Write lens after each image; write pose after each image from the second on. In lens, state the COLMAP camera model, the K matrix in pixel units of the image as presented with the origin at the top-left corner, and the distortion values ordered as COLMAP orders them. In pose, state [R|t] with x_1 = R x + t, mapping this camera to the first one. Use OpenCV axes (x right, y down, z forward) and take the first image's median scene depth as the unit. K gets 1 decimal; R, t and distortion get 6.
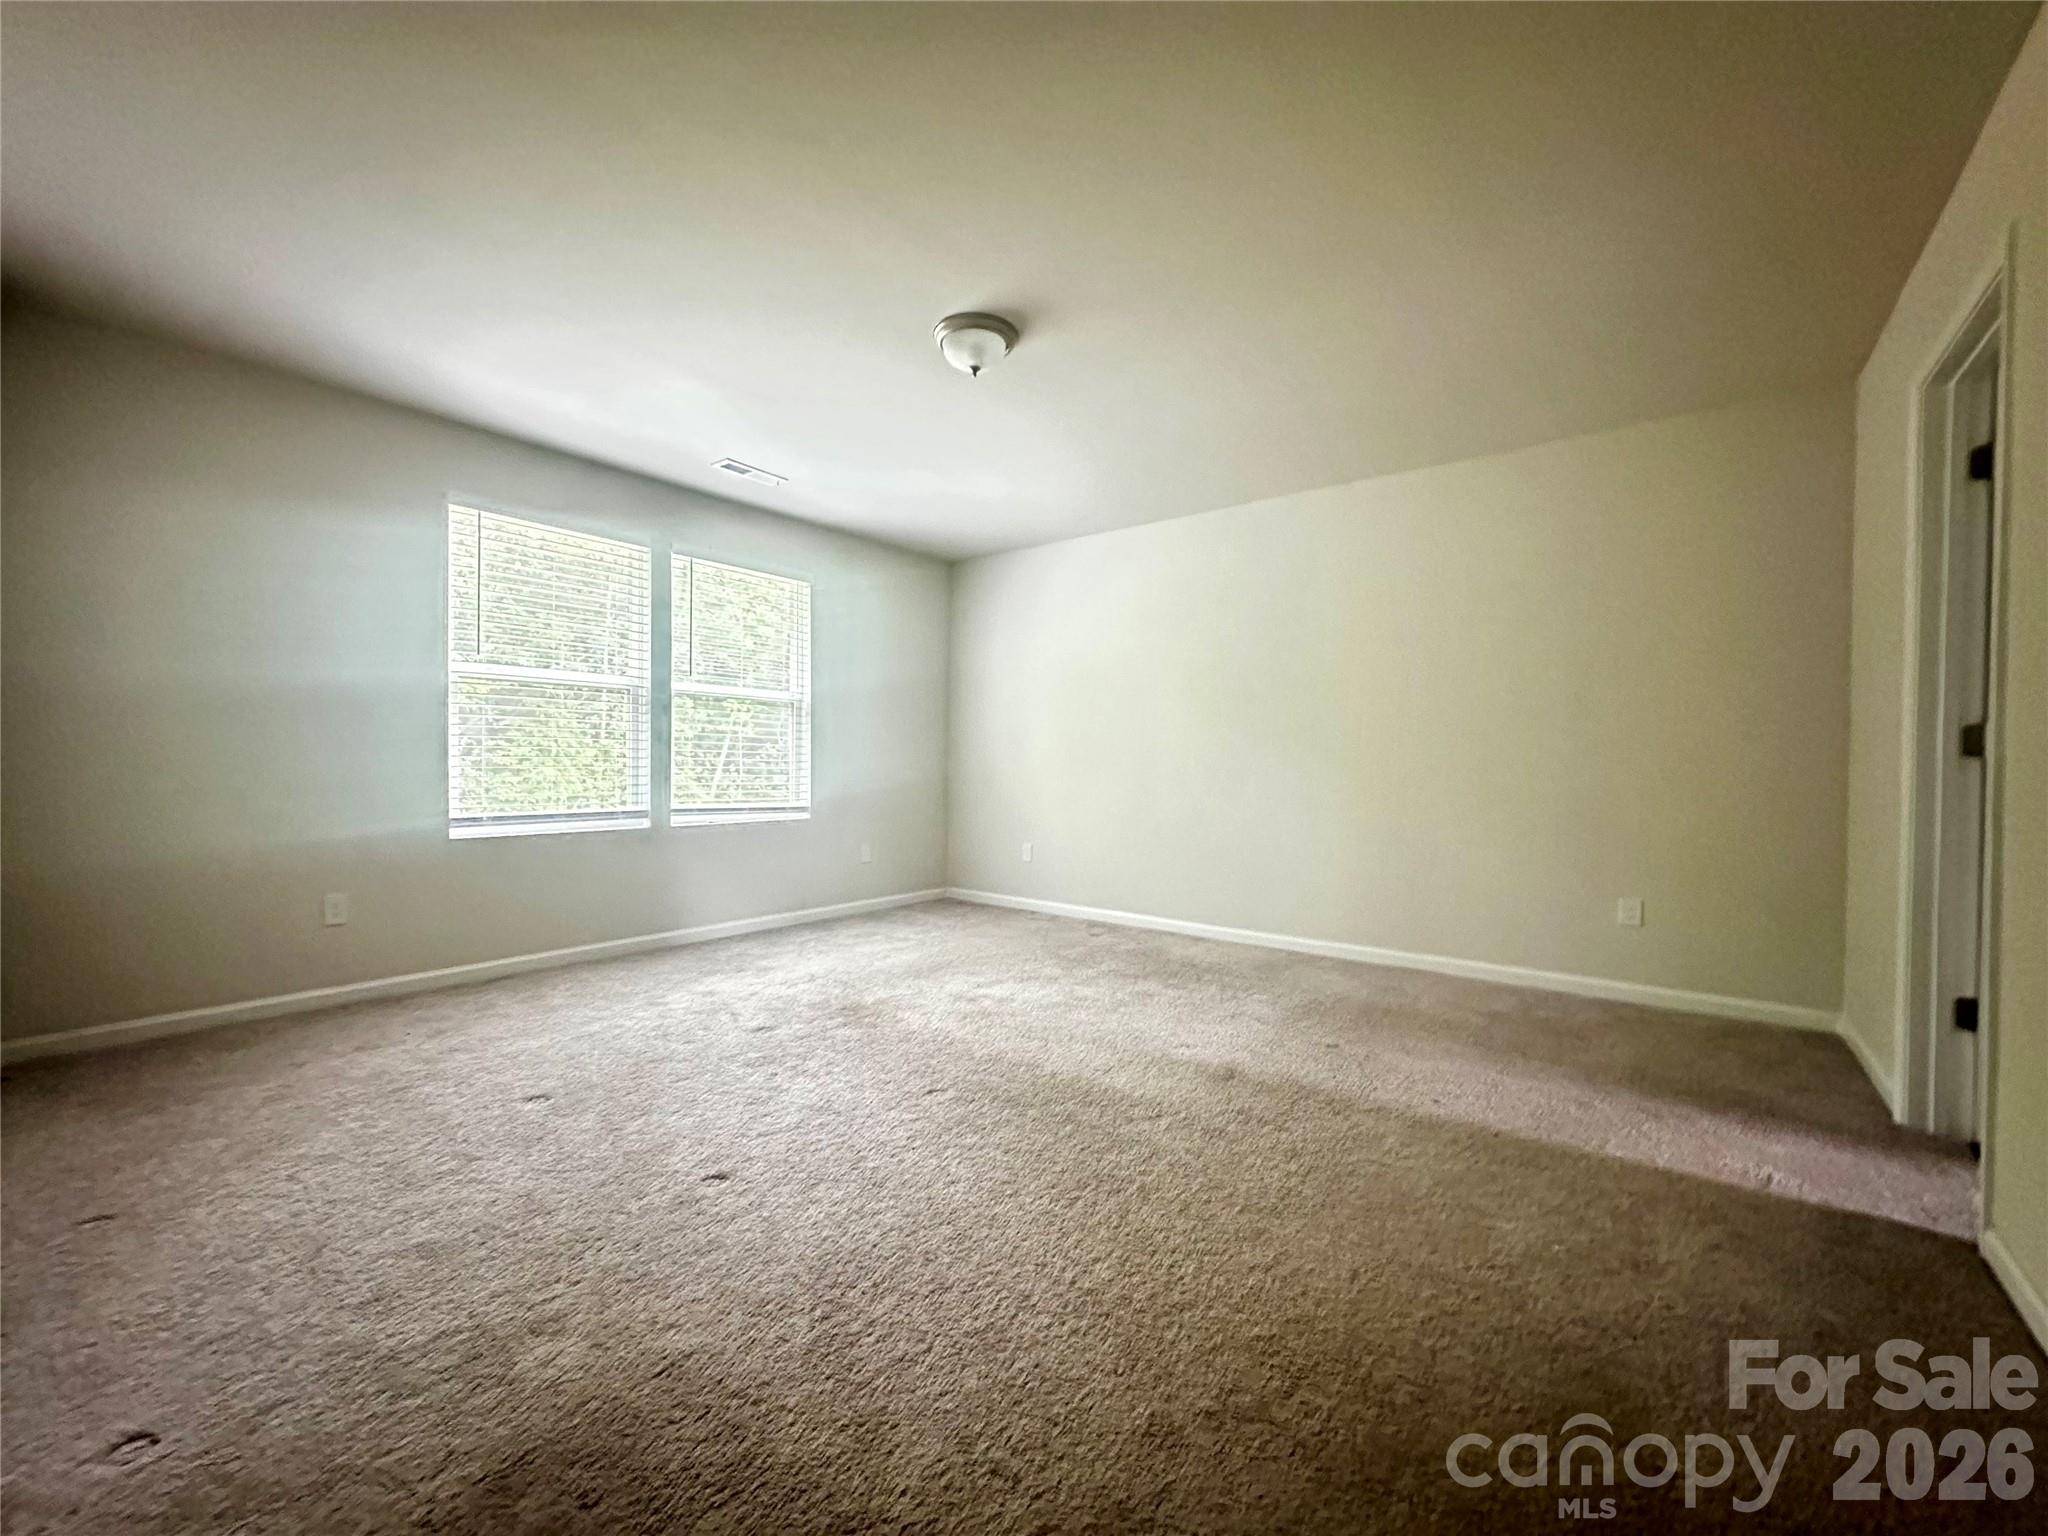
lens RADIAL K [[805.2, 0, 1022.8], [0, 805.2, 779.2], [0, 0, 1]] dist [-0.000629, 0.000492]
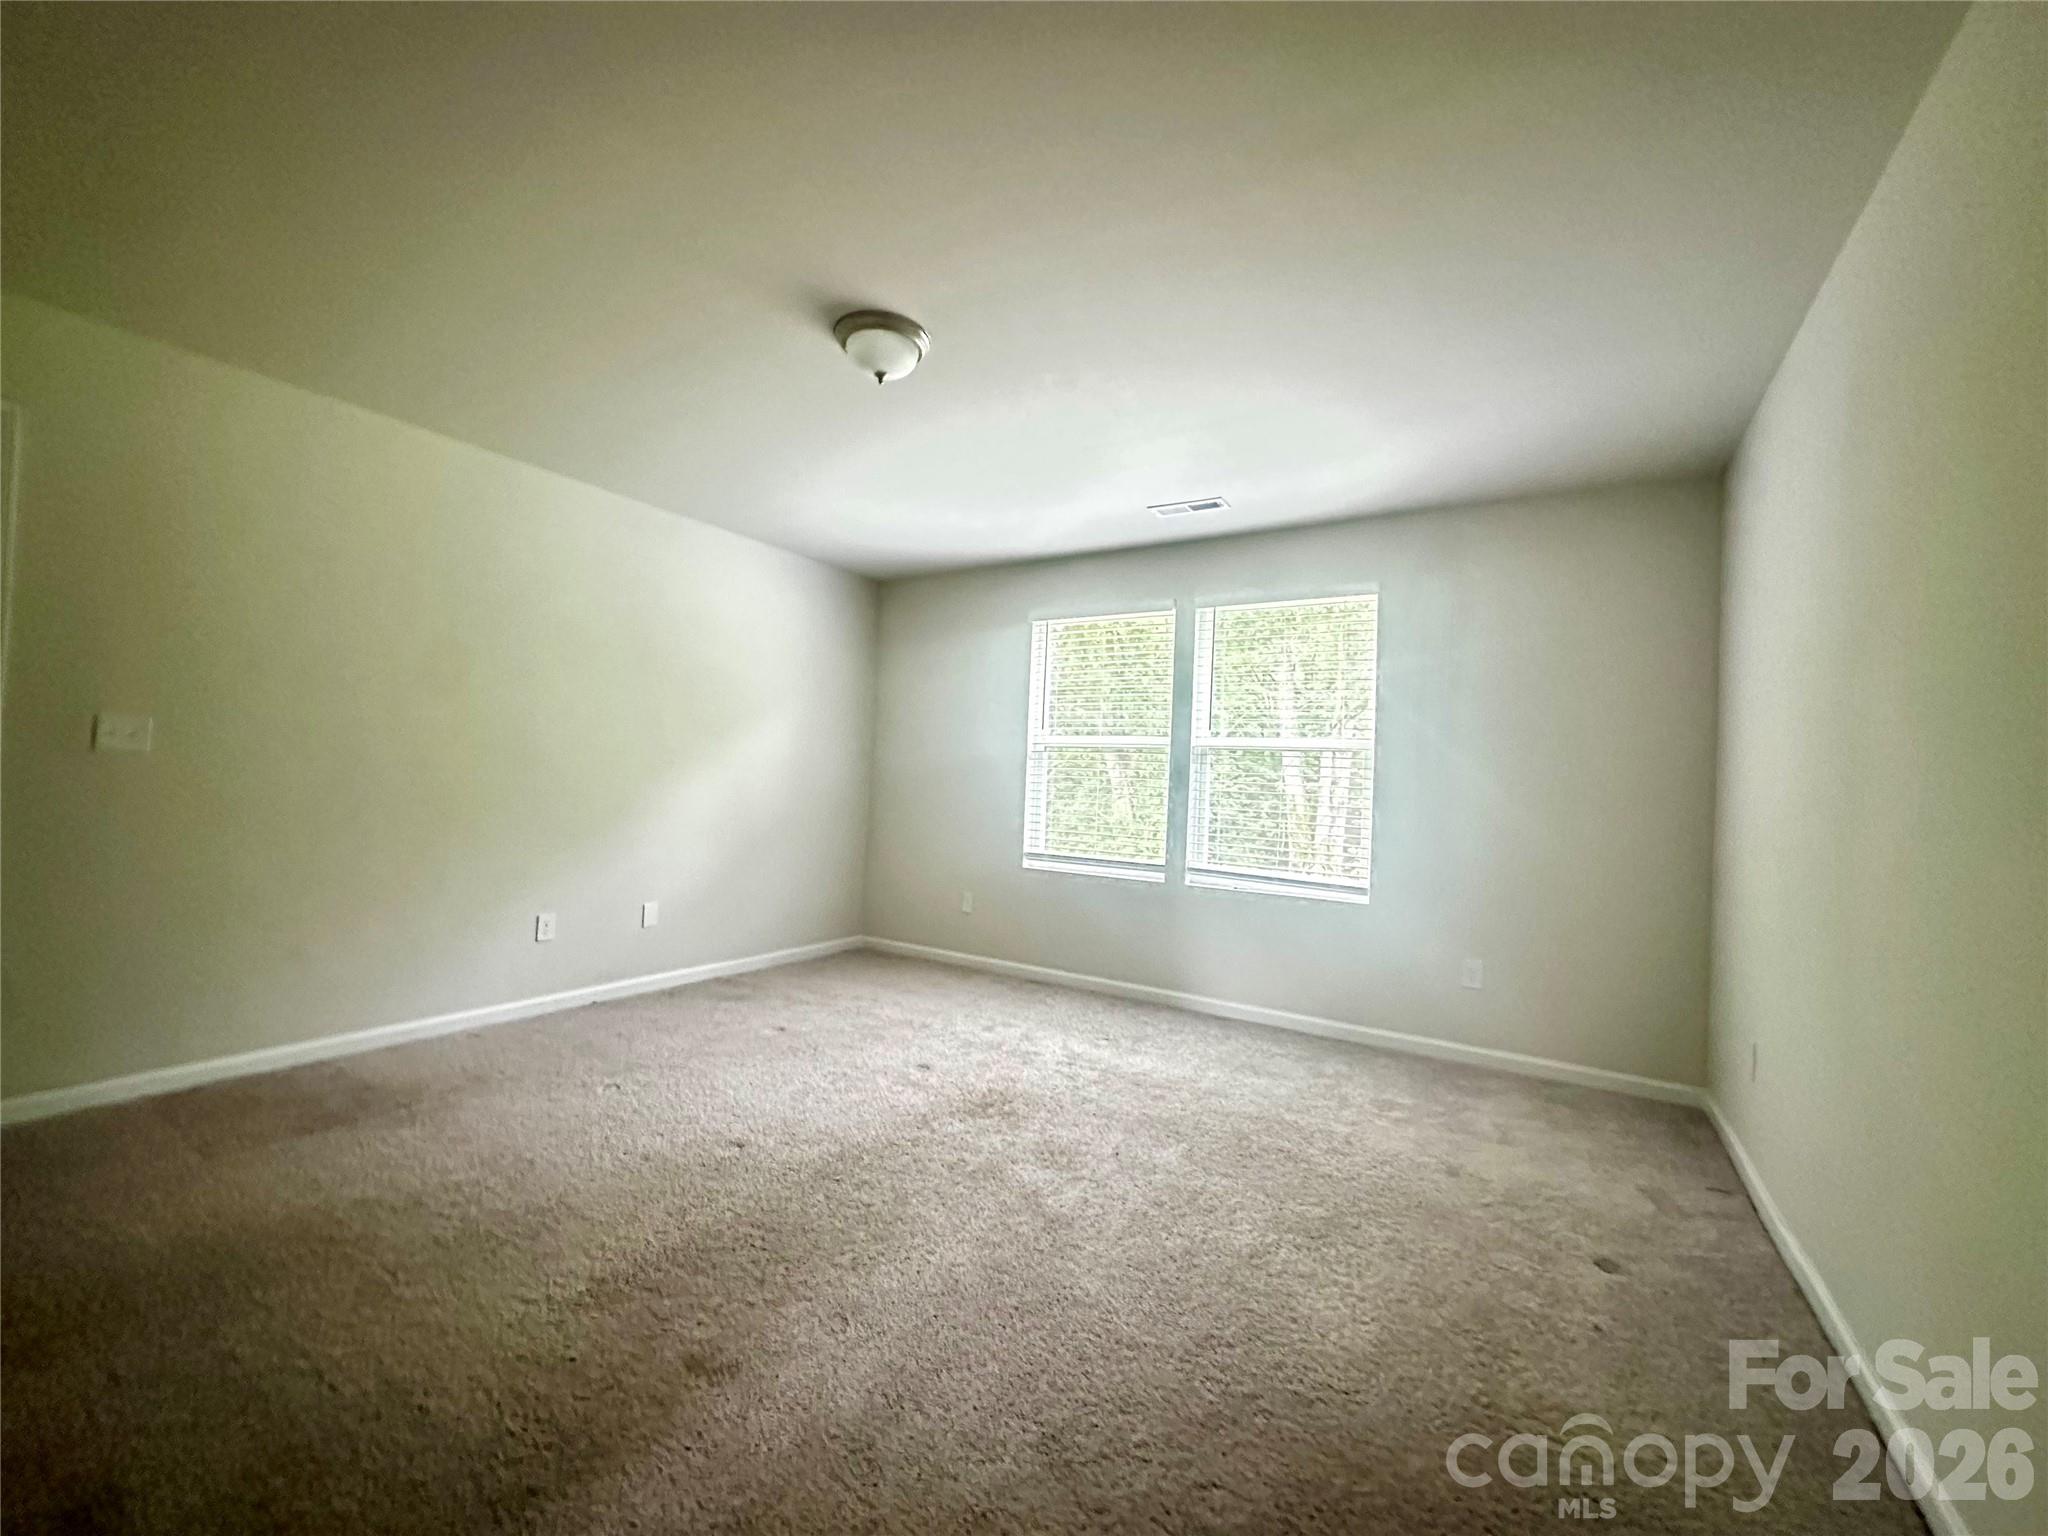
lens RADIAL K [[805.2, 0, 1011.7], [0, 805.2, 770.0], [0, 0, 1]] dist [-0.000629, 0.000492]
pose [[0.119419, -0.028574, -0.992433, 0.556215], [-0.065527, 0.997179, -0.036595, -0.033644], [0.990679, 0.069402, 0.117210, 0.720980]]
